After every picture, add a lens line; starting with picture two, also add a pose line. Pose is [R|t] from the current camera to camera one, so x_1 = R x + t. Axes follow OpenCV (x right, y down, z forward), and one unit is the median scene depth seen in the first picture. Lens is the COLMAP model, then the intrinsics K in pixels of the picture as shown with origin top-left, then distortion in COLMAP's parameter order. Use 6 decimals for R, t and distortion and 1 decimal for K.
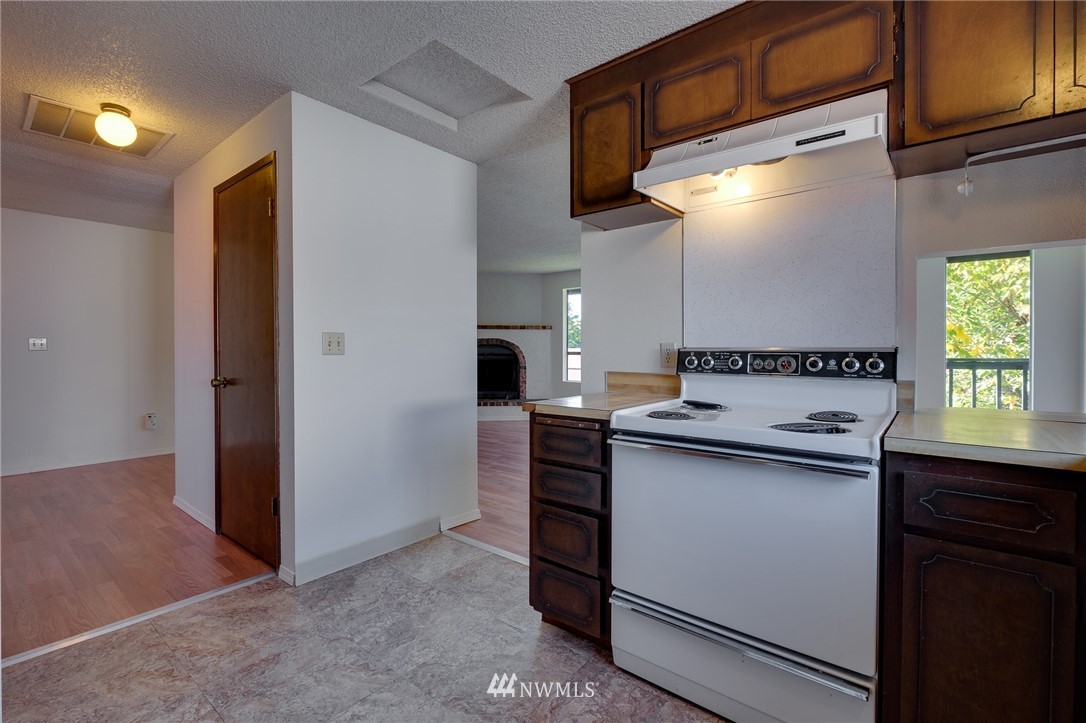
lens RADIAL K [[481.8, 0, 546.2], [0, 481.8, 358.3], [0, 0, 1]] dist [-0.001148, -0.002232]
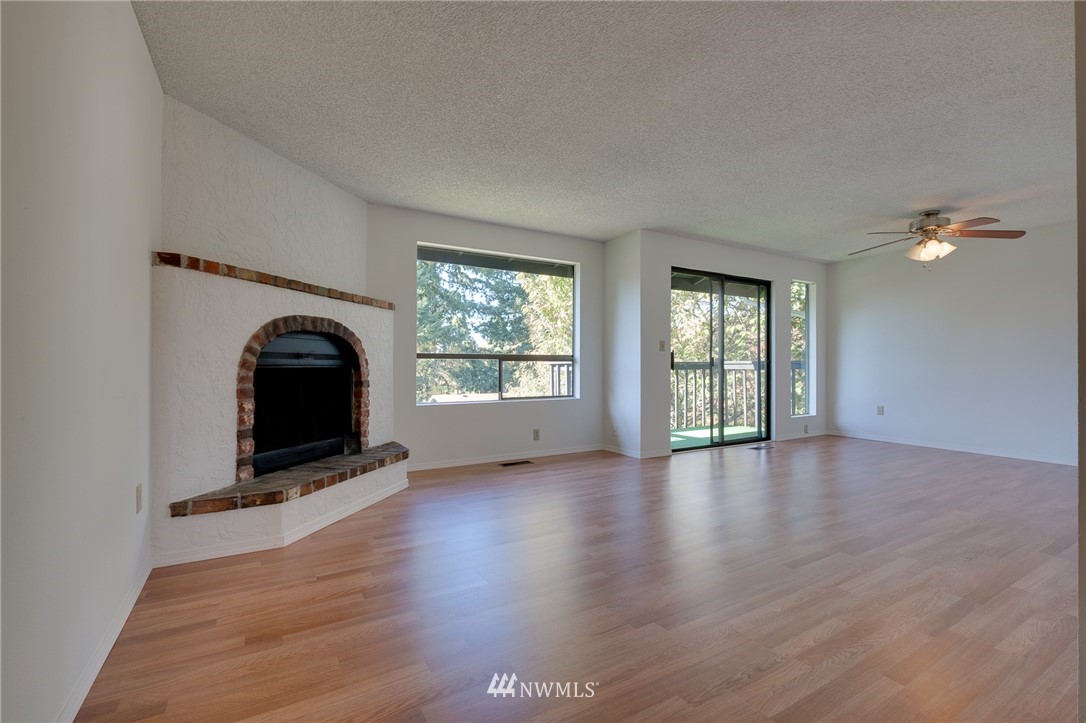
lens RADIAL K [[481.8, 0, 544.5], [0, 481.8, 365.3], [0, 0, 1]] dist [-0.001148, -0.002232]
pose [[0.350137, -0.000896, 0.936698, -1.852276], [0.016797, 0.999845, -0.005322, 0.027859], [-0.936548, 0.017597, 0.350098, 2.811622]]
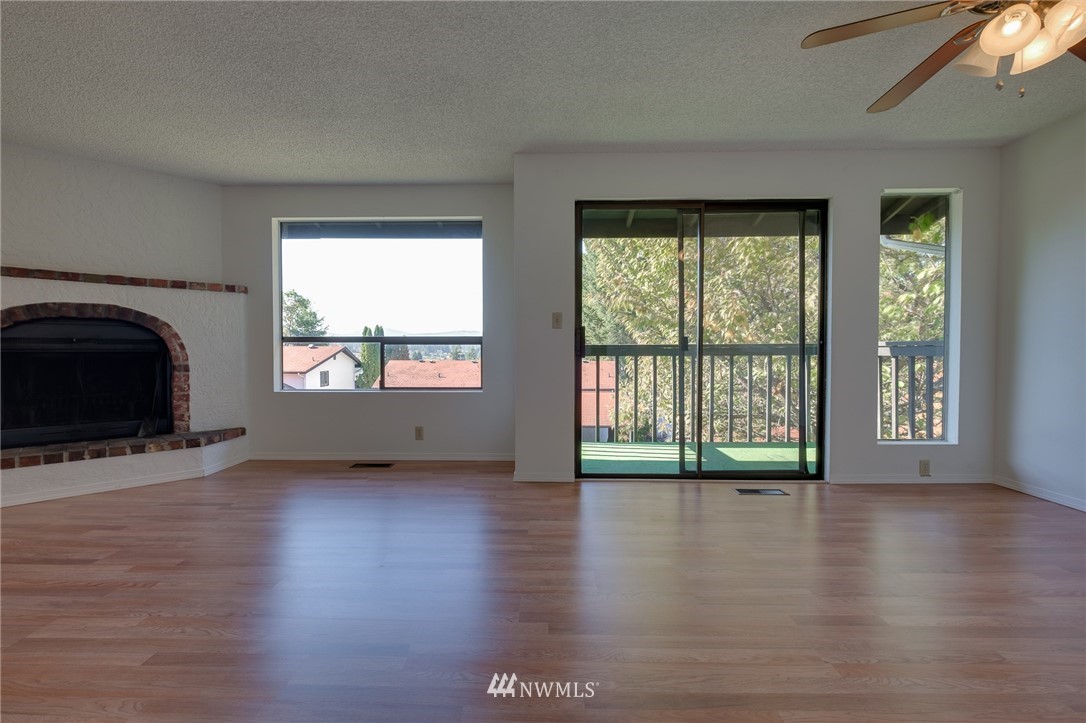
lens RADIAL K [[481.8, 0, 544.4], [0, 481.8, 360.1], [0, 0, 1]] dist [-0.001148, -0.002232]
pose [[0.796473, -0.014896, 0.604491, -0.210693], [0.012119, 0.999889, 0.008671, 0.050141], [-0.604553, 0.000419, 0.796565, 1.671711]]
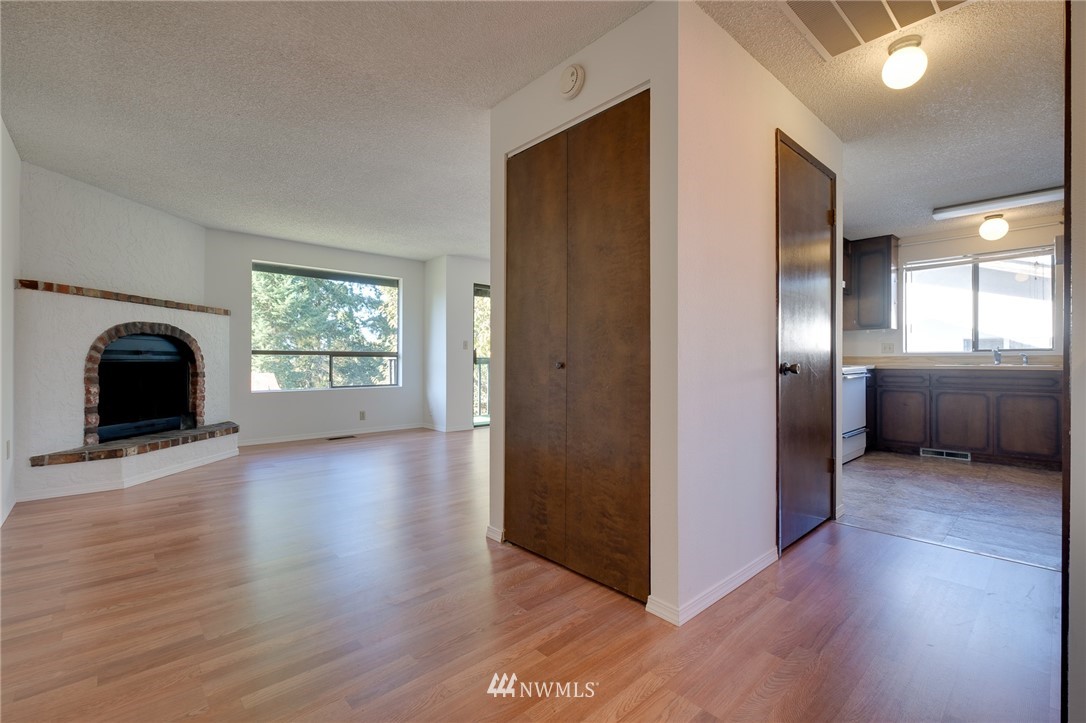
lens RADIAL K [[481.8, 0, 543.0], [0, 481.8, 361.2], [0, 0, 1]] dist [-0.001148, -0.002232]
pose [[0.155433, -0.002722, 0.987843, -2.471467], [0.018881, 0.999822, -0.000216, 0.046130], [-0.987666, 0.018685, 0.155456, 2.023482]]
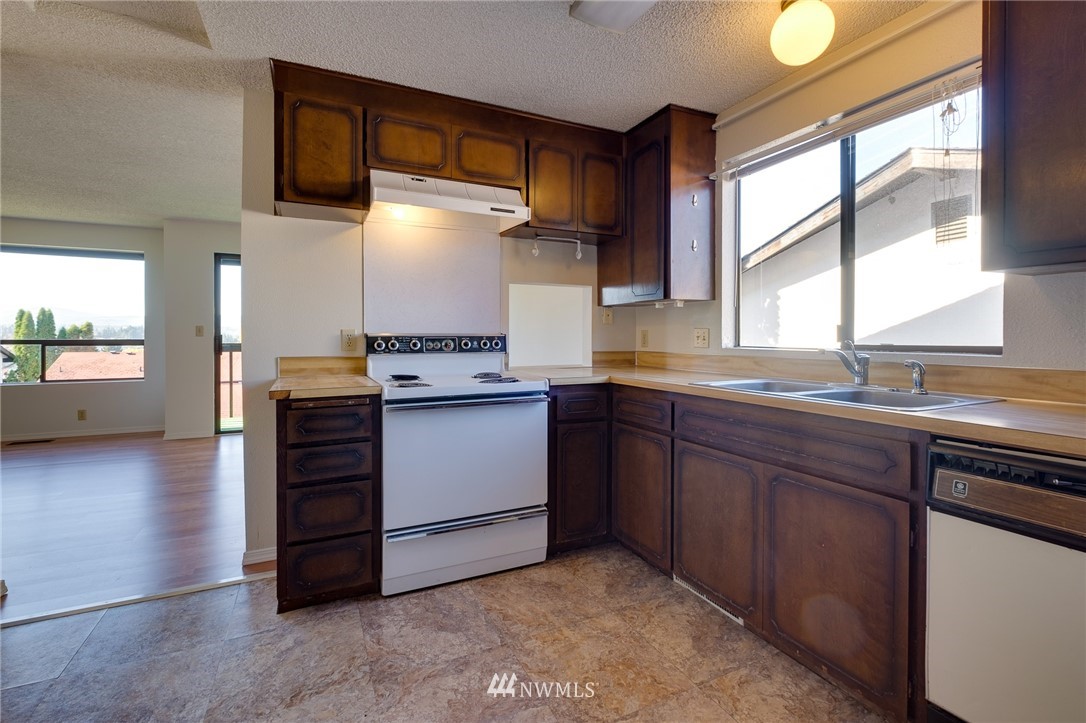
lens RADIAL K [[481.8, 0, 531.5], [0, 481.8, 348.6], [0, 0, 1]] dist [-0.001148, -0.002232]
pose [[0.444825, -0.025963, 0.895241, -0.692246], [0.018410, 0.999634, 0.019843, -0.000958], [-0.895428, 0.007655, 0.445140, 0.115089]]
